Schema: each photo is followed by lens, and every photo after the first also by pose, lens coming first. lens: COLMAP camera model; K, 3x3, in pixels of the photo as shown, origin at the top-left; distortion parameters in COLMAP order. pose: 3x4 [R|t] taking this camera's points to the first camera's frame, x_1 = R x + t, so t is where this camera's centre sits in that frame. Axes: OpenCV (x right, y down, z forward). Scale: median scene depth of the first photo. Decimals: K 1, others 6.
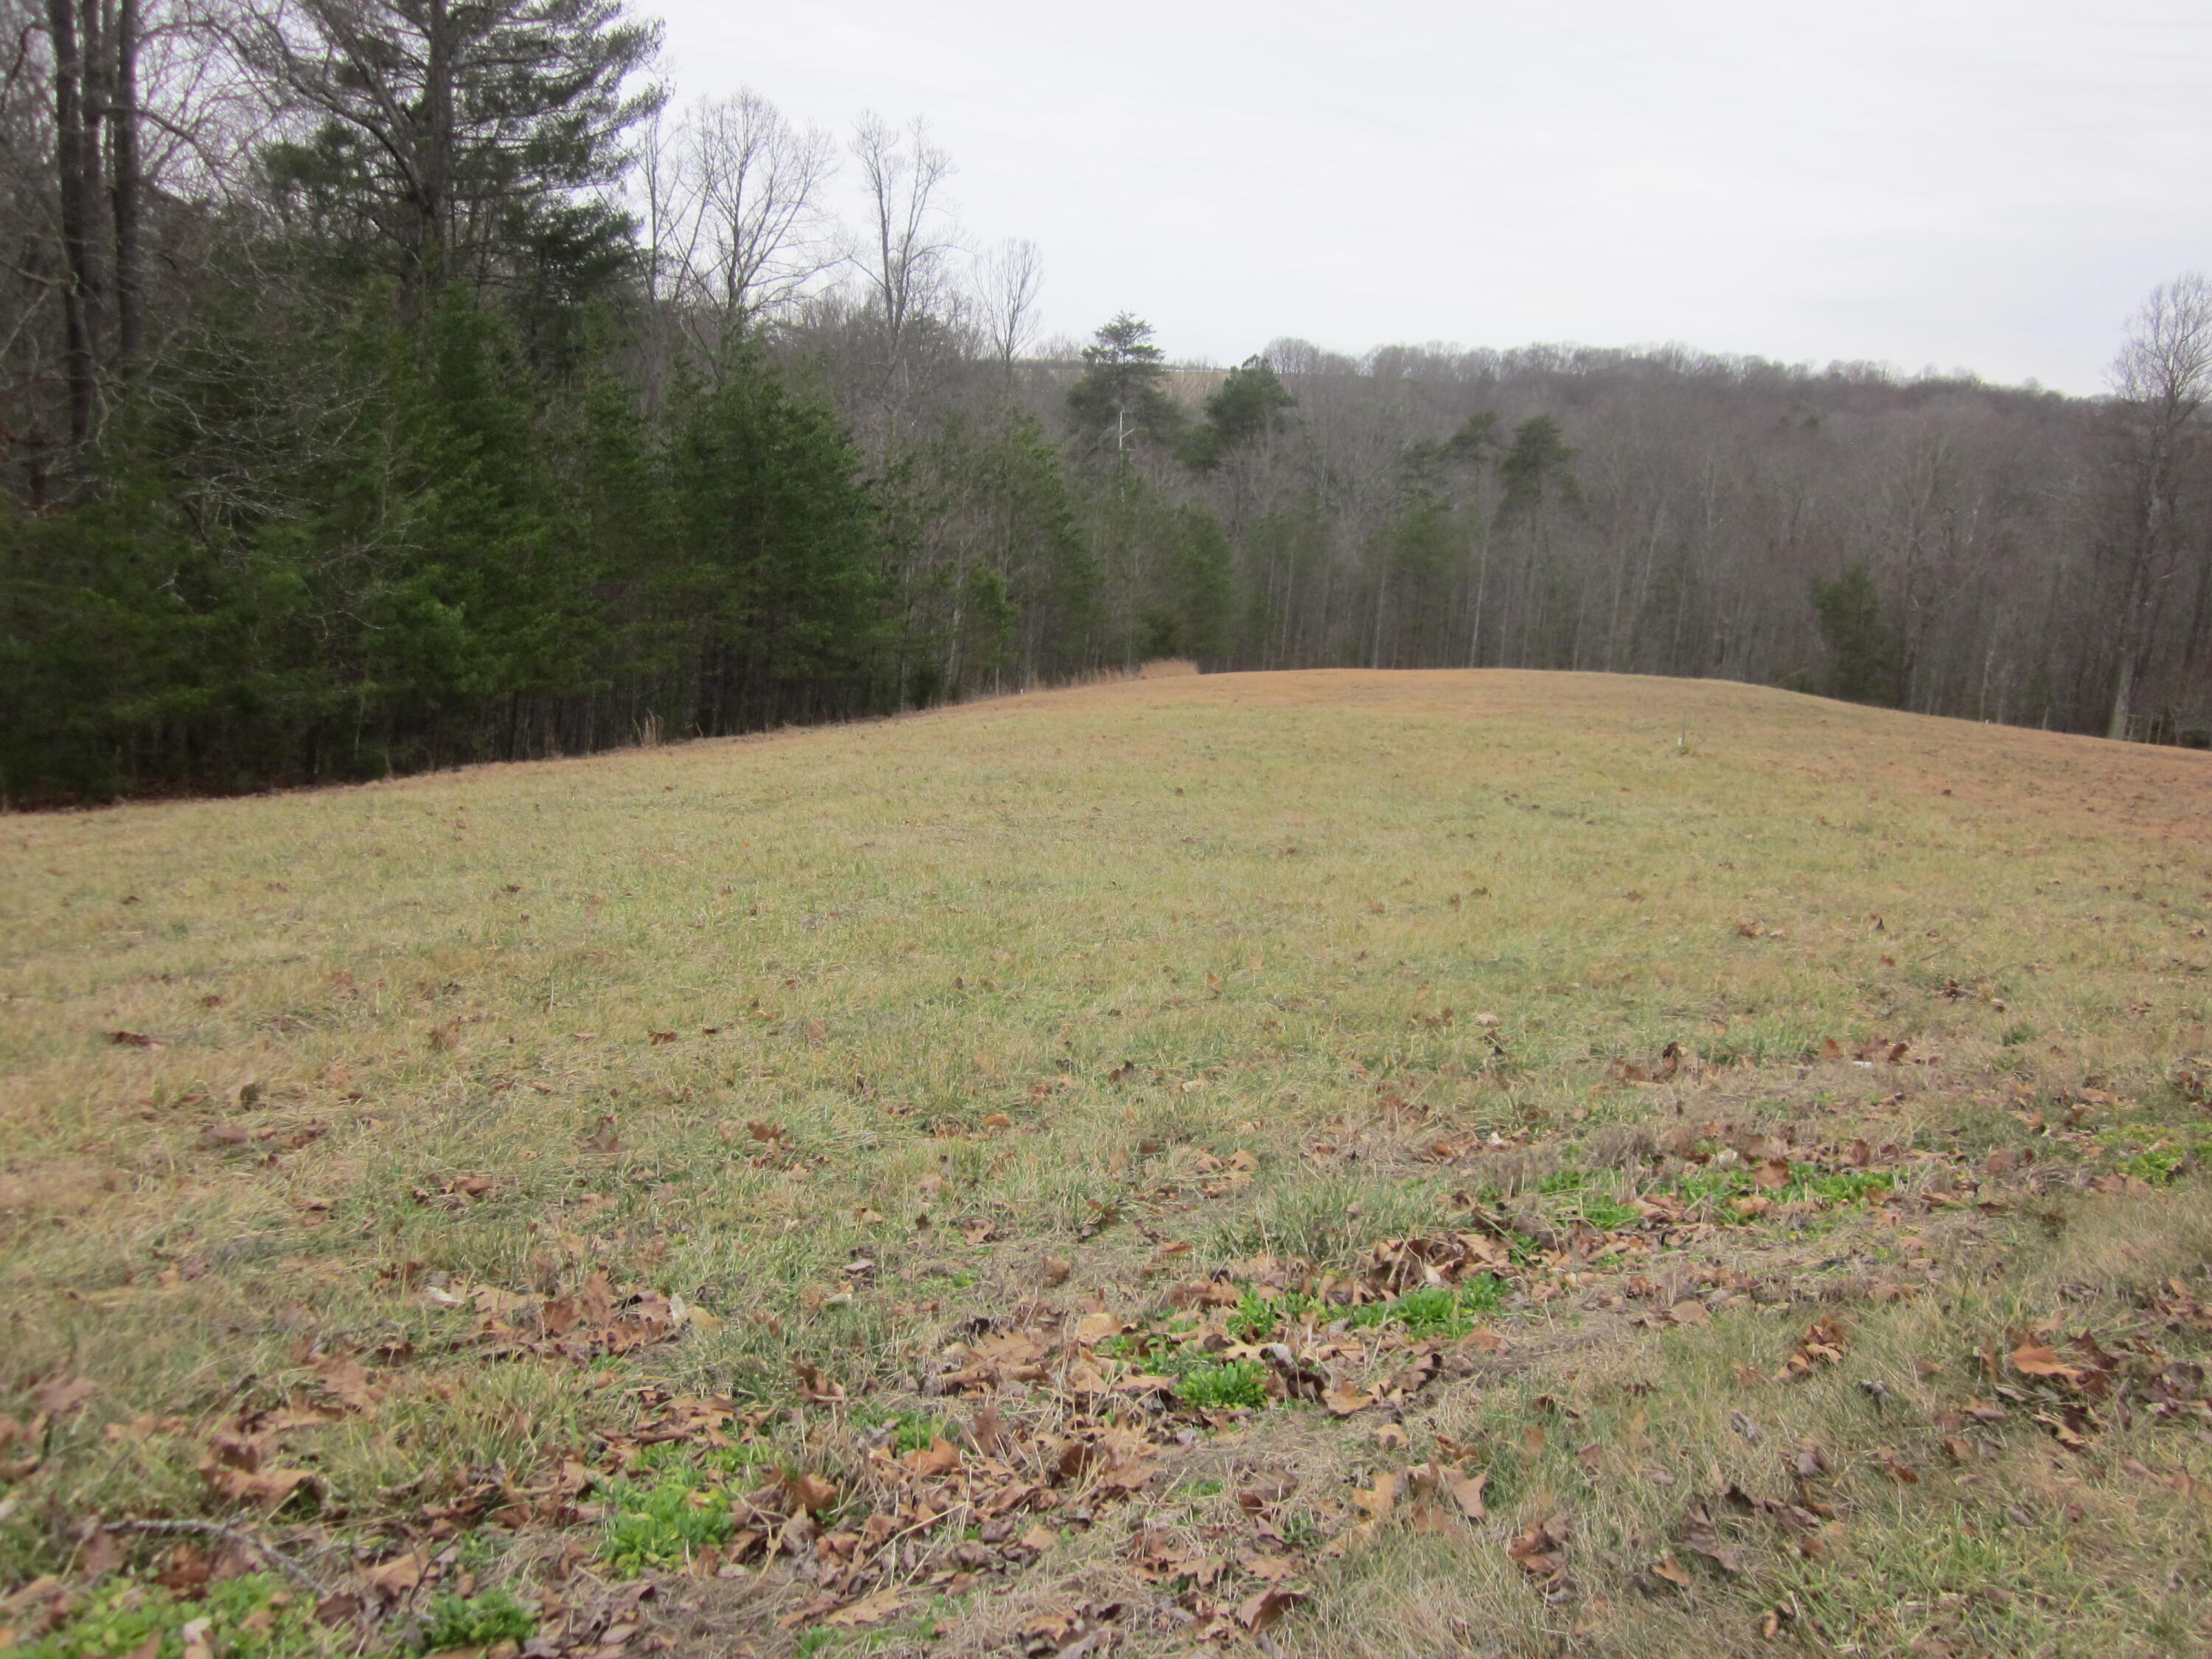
lens RADIAL K [[1834.7, 0, 1107.0], [0, 1834.7, 819.0], [0, 0, 1]] dist [-0.024061, -0.001332]
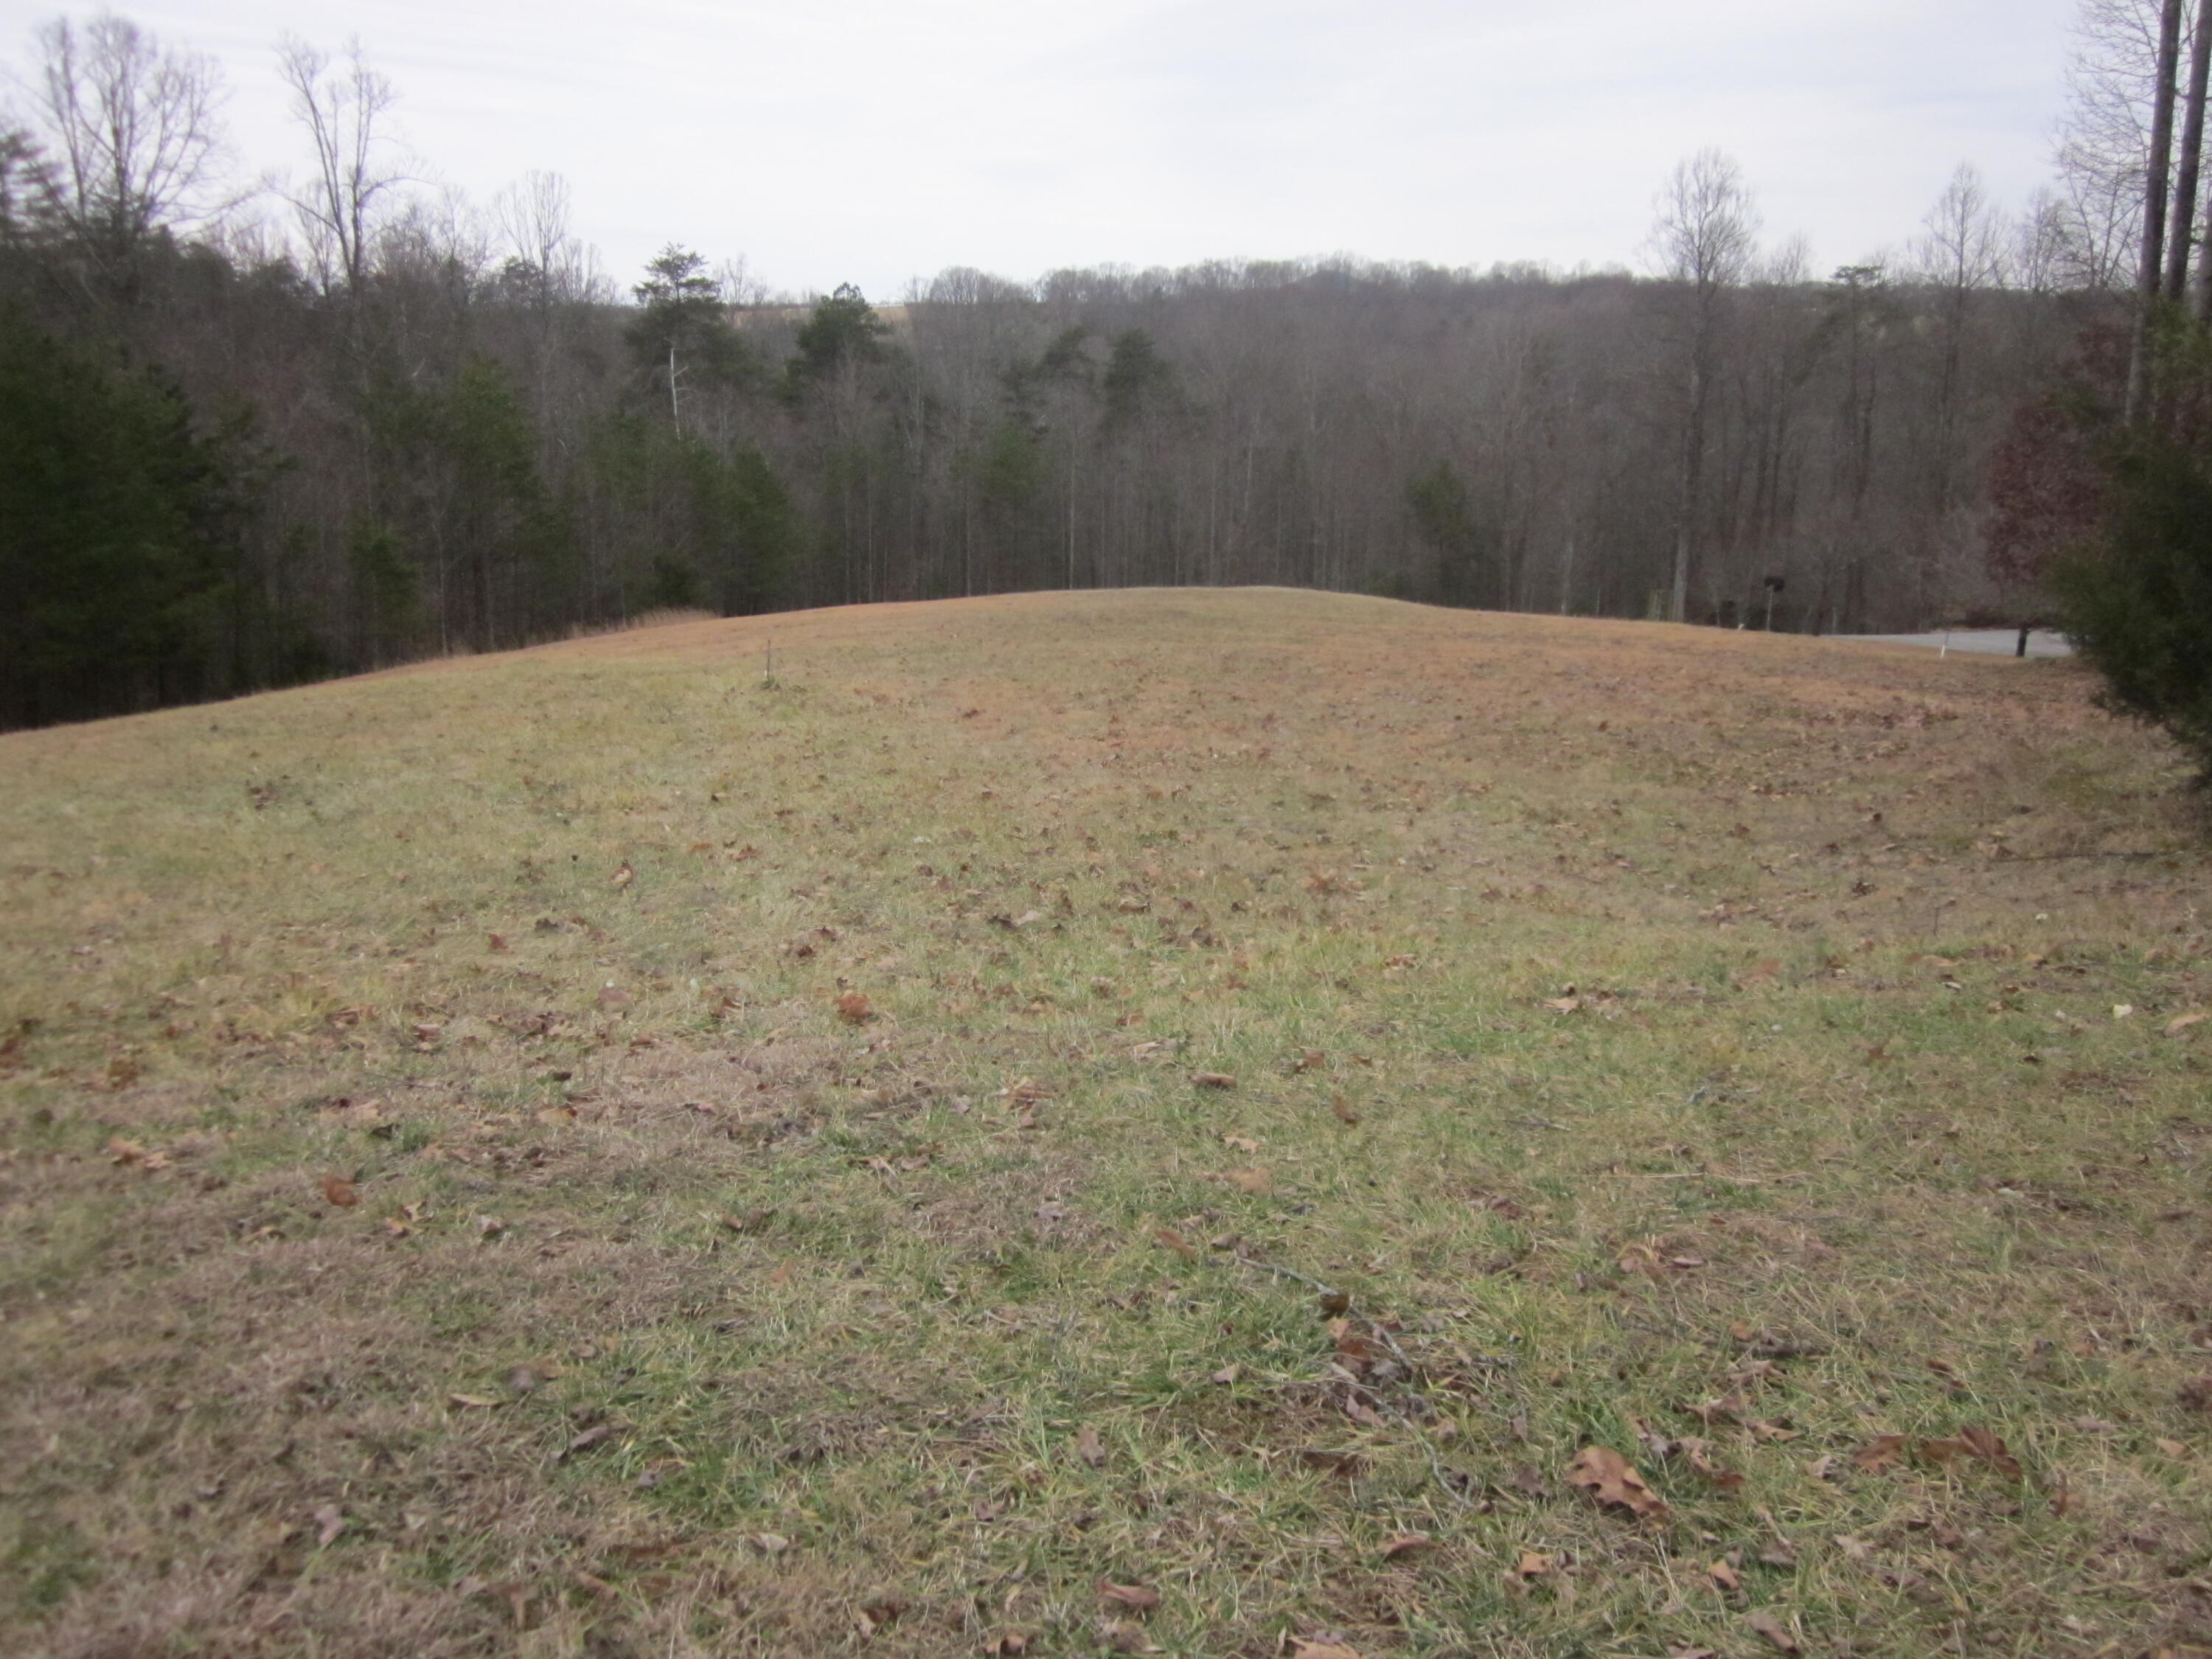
lens RADIAL K [[1834.7, 0, 1091.1], [0, 1834.7, 820.6], [0, 0, 1]] dist [-0.024061, -0.001332]
pose [[0.987498, -0.089204, 0.129963, 0.062827], [0.084574, 0.995584, 0.040729, 0.000803], [-0.133023, -0.029228, 0.990682, 0.019398]]
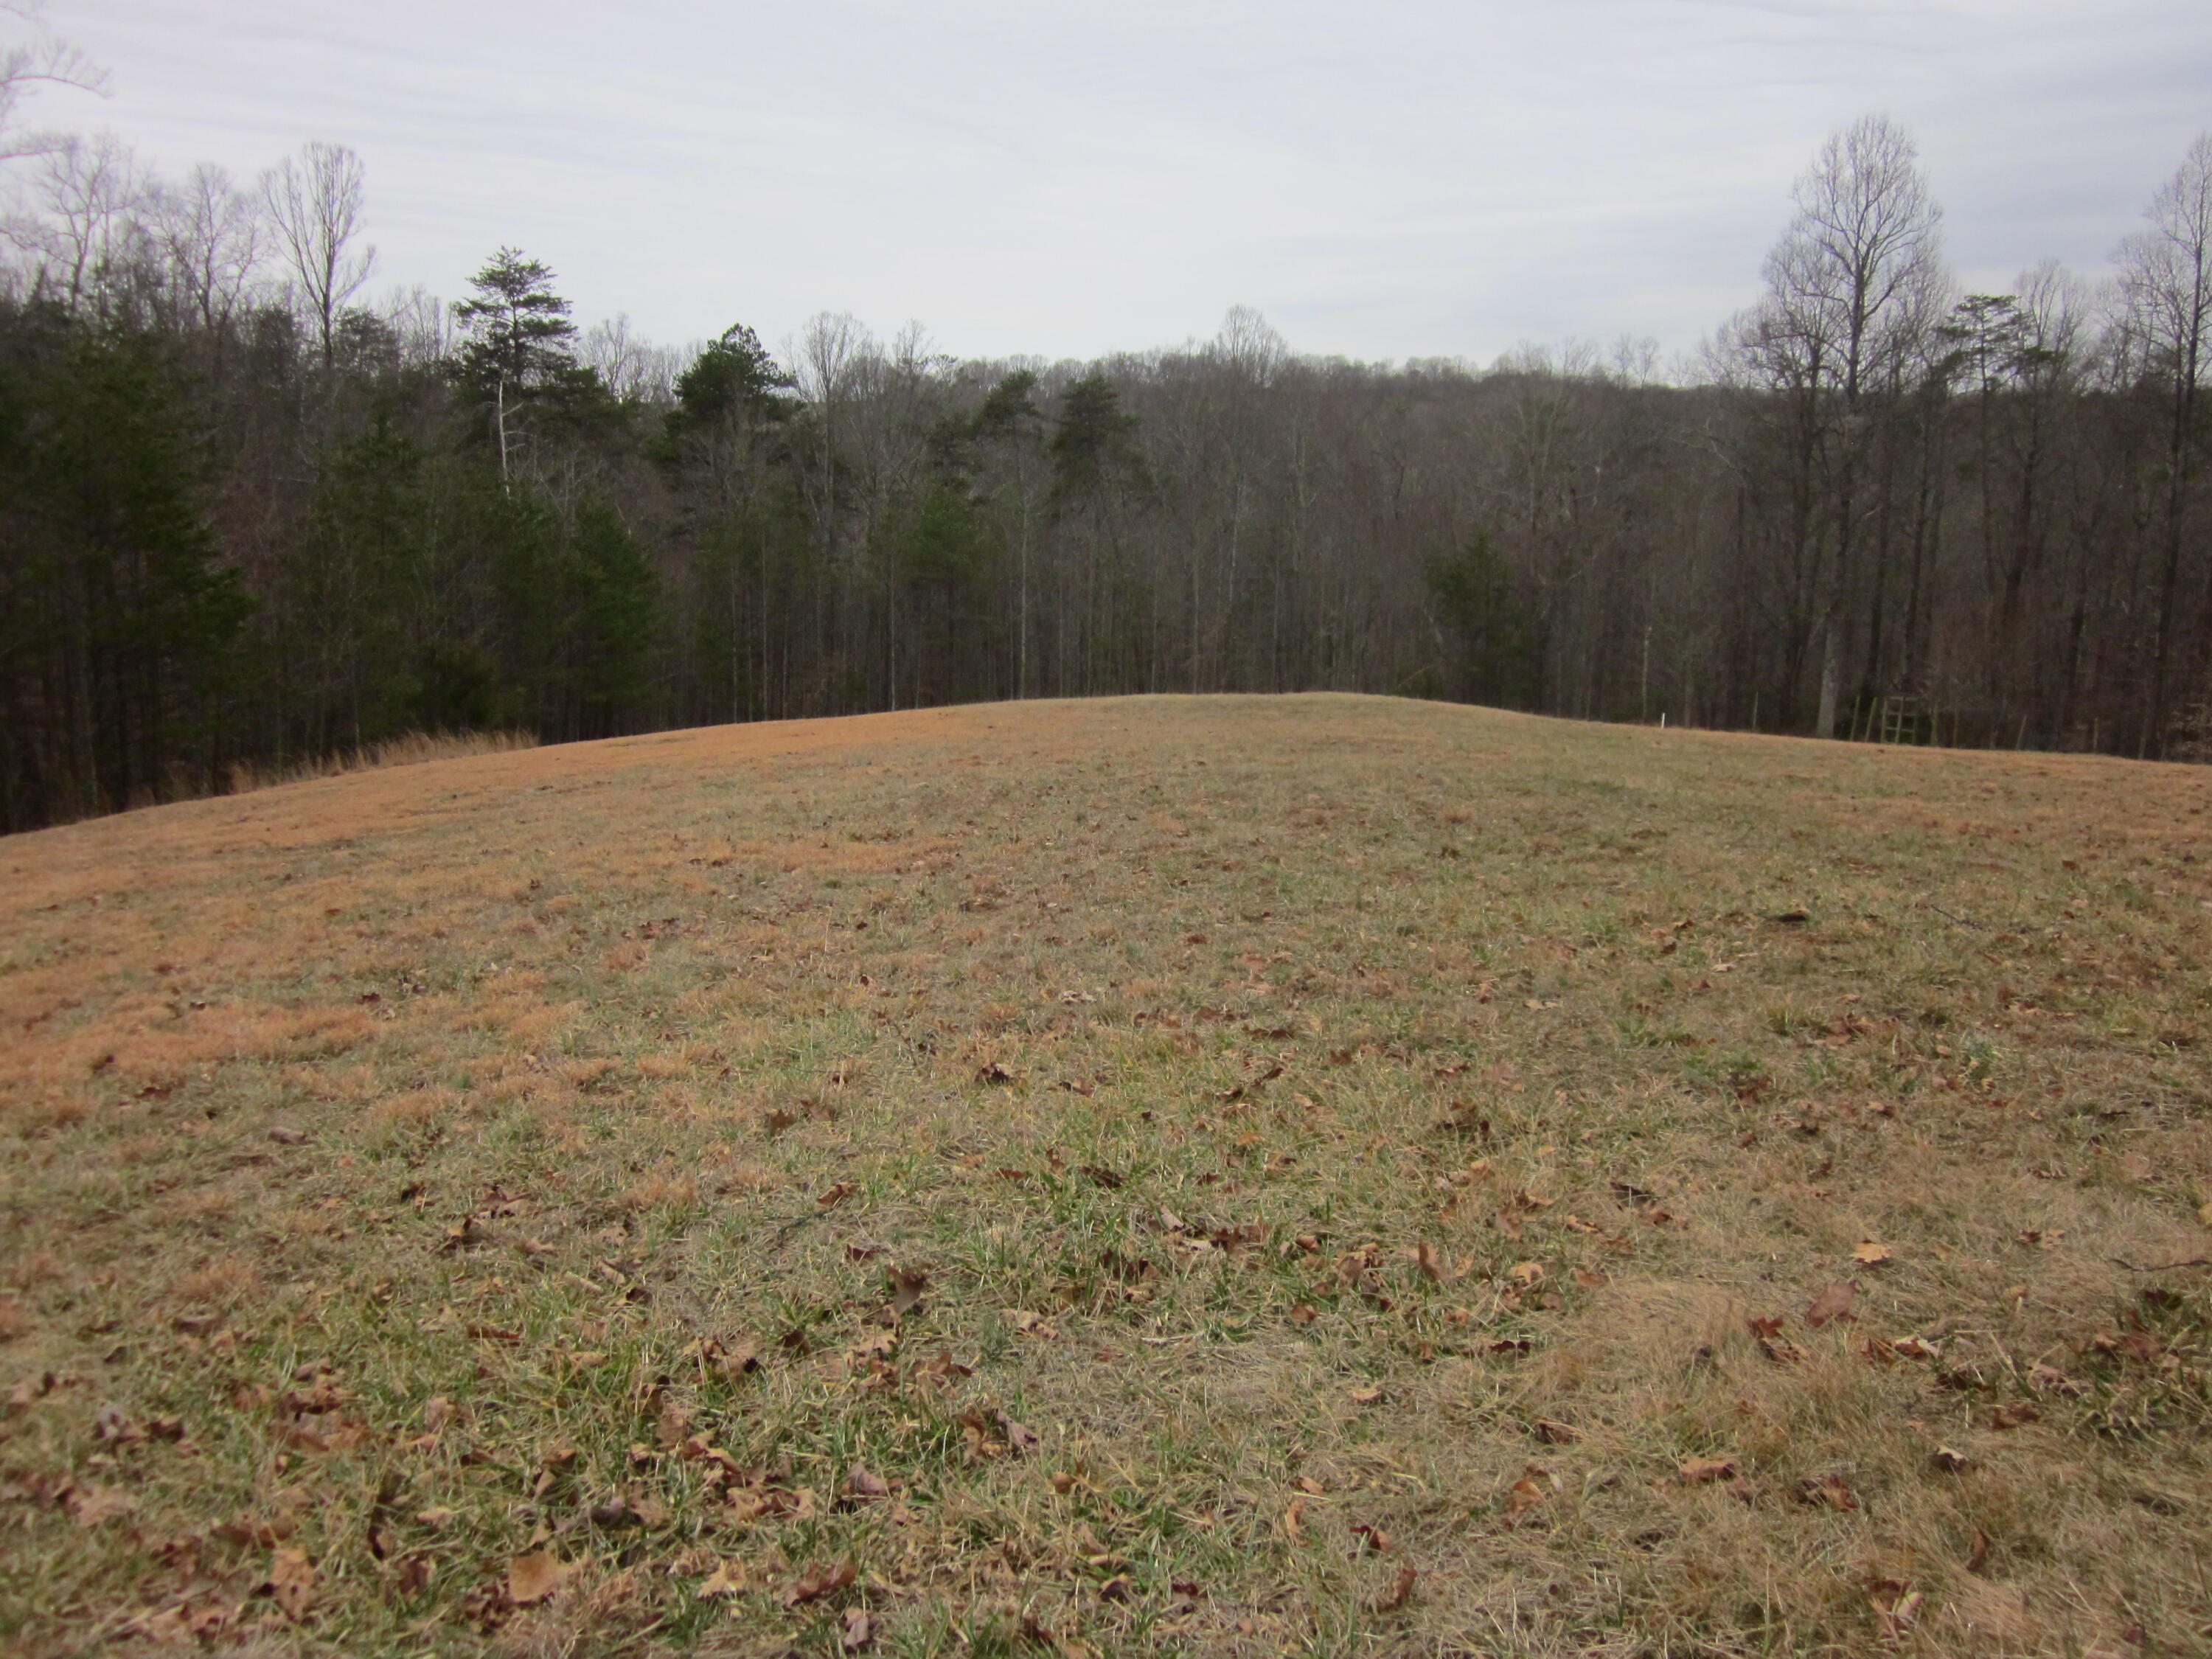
lens RADIAL K [[1834.7, 0, 1085.7], [0, 1834.7, 829.9], [0, 0, 1]] dist [-0.024061, -0.001332]
pose [[0.979253, -0.089197, 0.181956, 0.070088], [0.091364, 0.995811, -0.003549, -0.018796], [-0.180877, 0.020100, 0.983300, 0.208140]]
